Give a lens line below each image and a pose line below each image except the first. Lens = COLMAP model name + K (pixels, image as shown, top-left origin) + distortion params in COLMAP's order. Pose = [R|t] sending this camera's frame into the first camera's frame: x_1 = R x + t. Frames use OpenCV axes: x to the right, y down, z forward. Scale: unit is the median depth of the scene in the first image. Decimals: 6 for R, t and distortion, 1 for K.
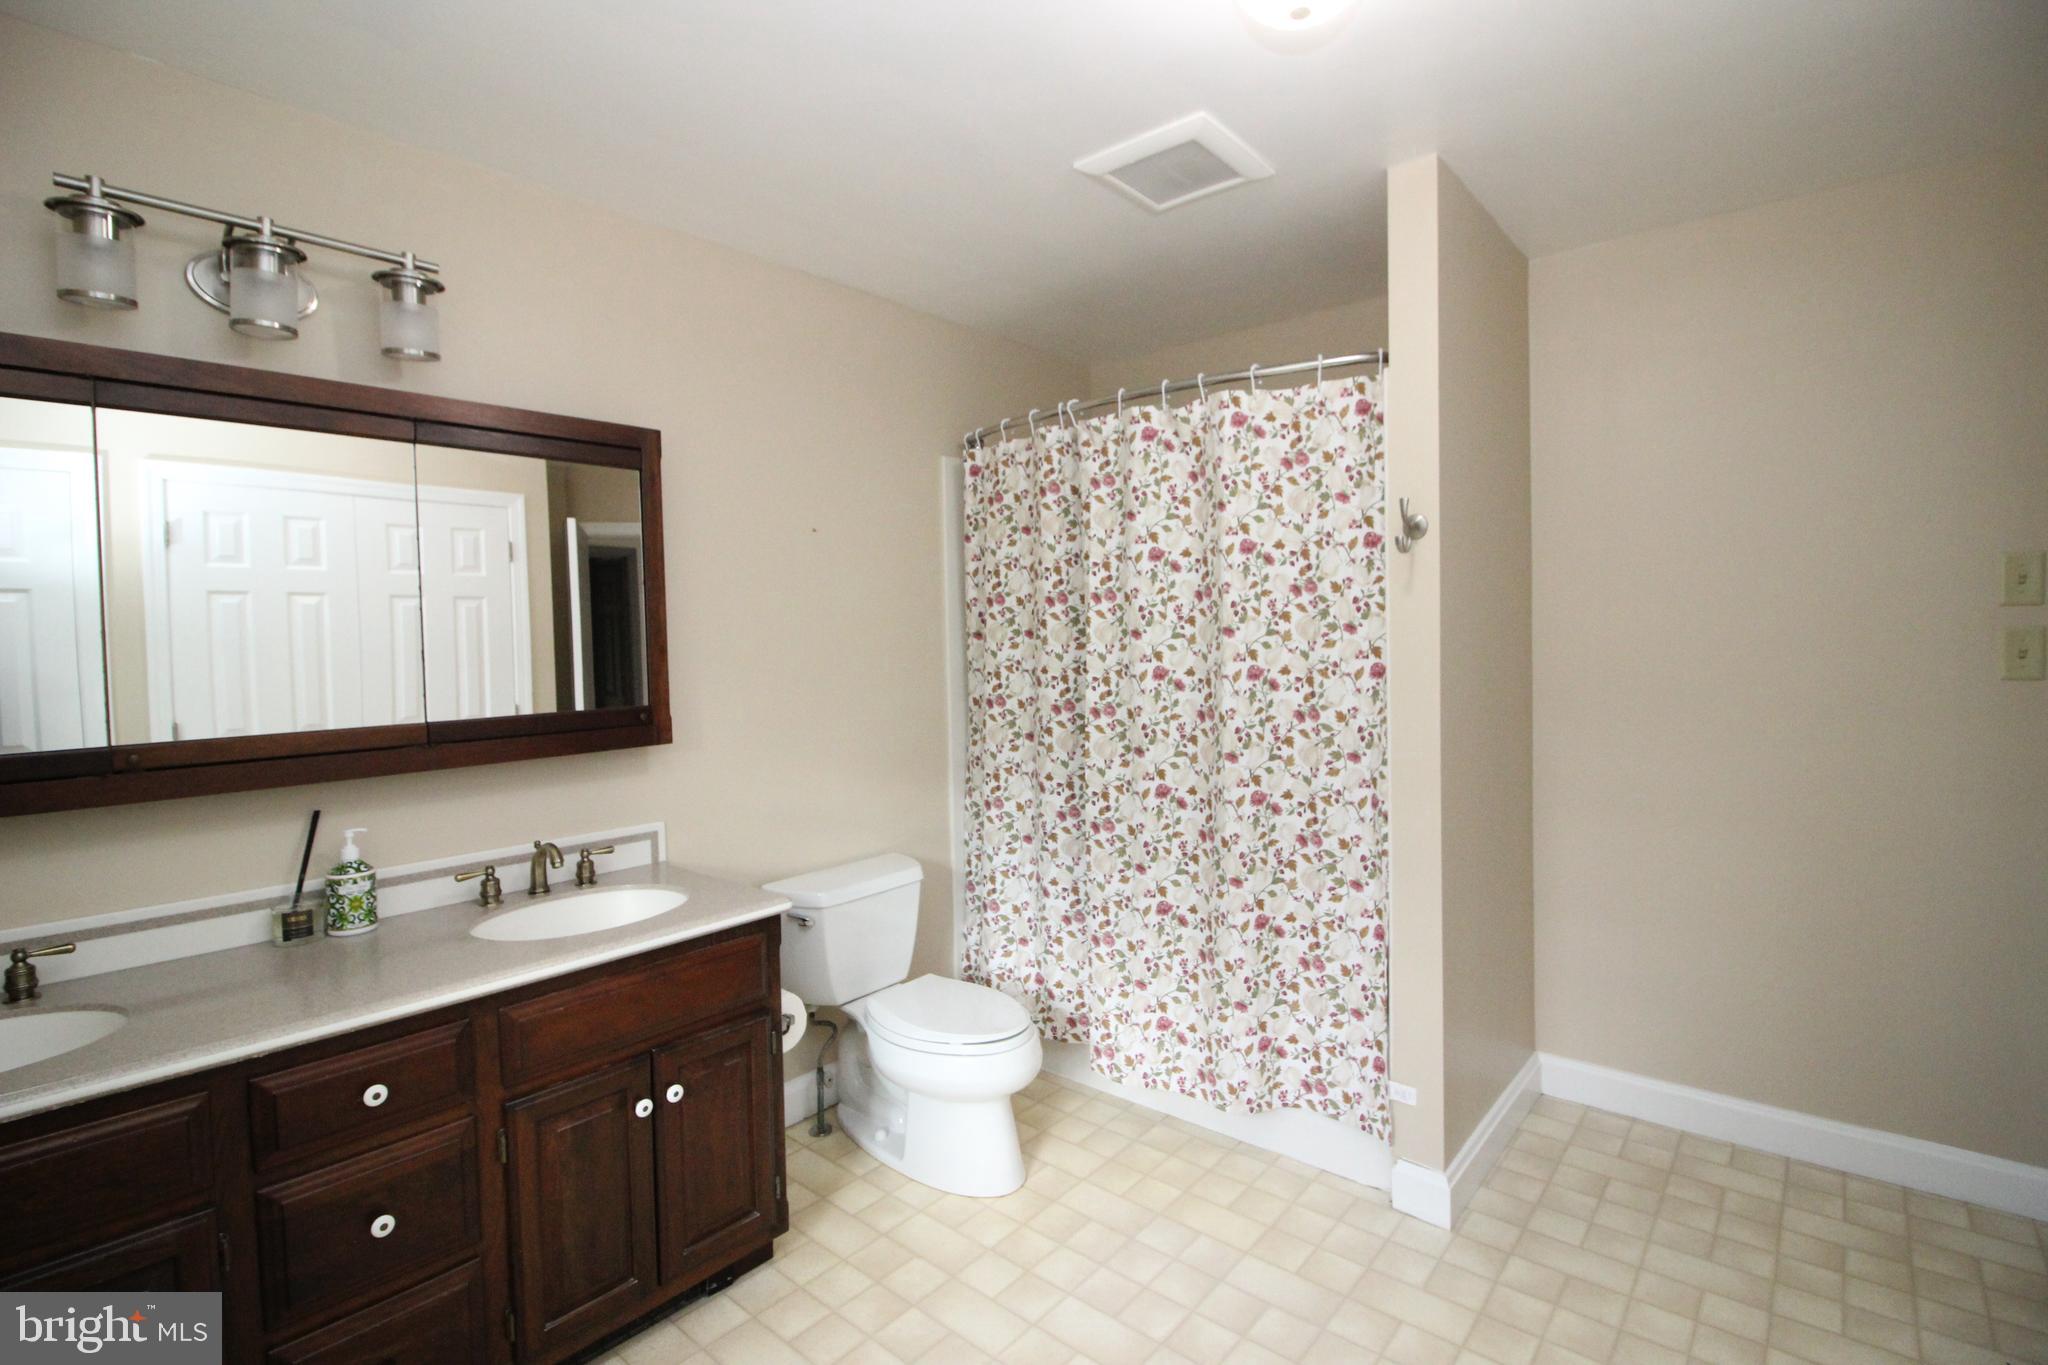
lens RADIAL K [[950.2, 0, 1040.9], [0, 950.2, 679.5], [0, 0, 1]] dist [-0.008577, -0.006985]
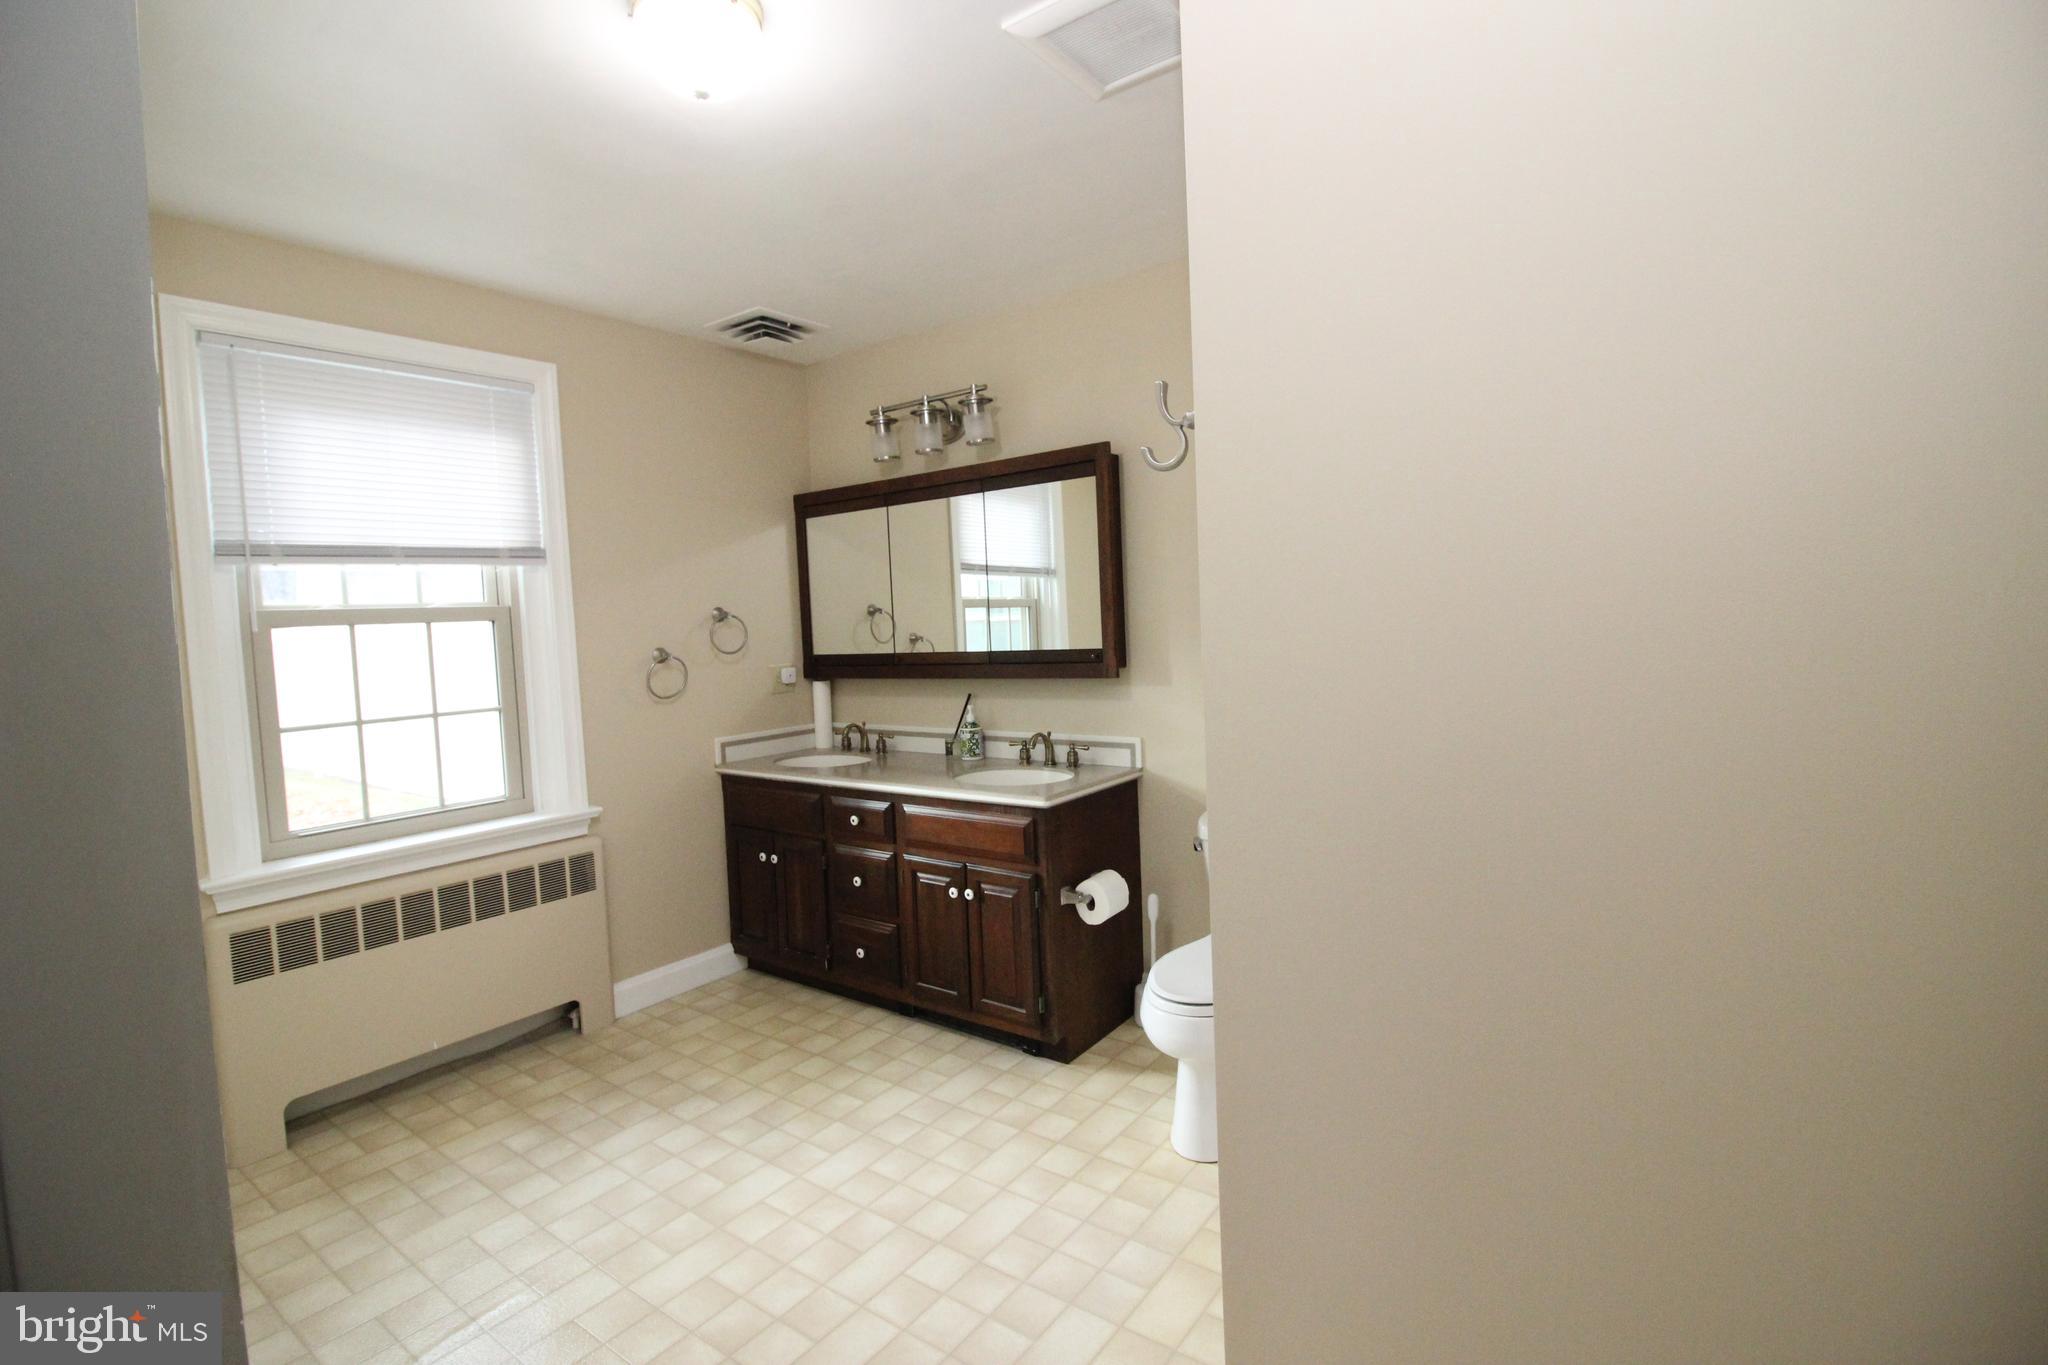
lens RADIAL K [[950.2, 0, 1039.7], [0, 950.2, 674.6], [0, 0, 1]] dist [-0.008577, -0.006985]
pose [[0.072502, 0.080596, -0.994107, 1.075441], [-0.002576, 0.996741, 0.080622, -0.052690], [0.997365, -0.003285, 0.072473, 0.921225]]
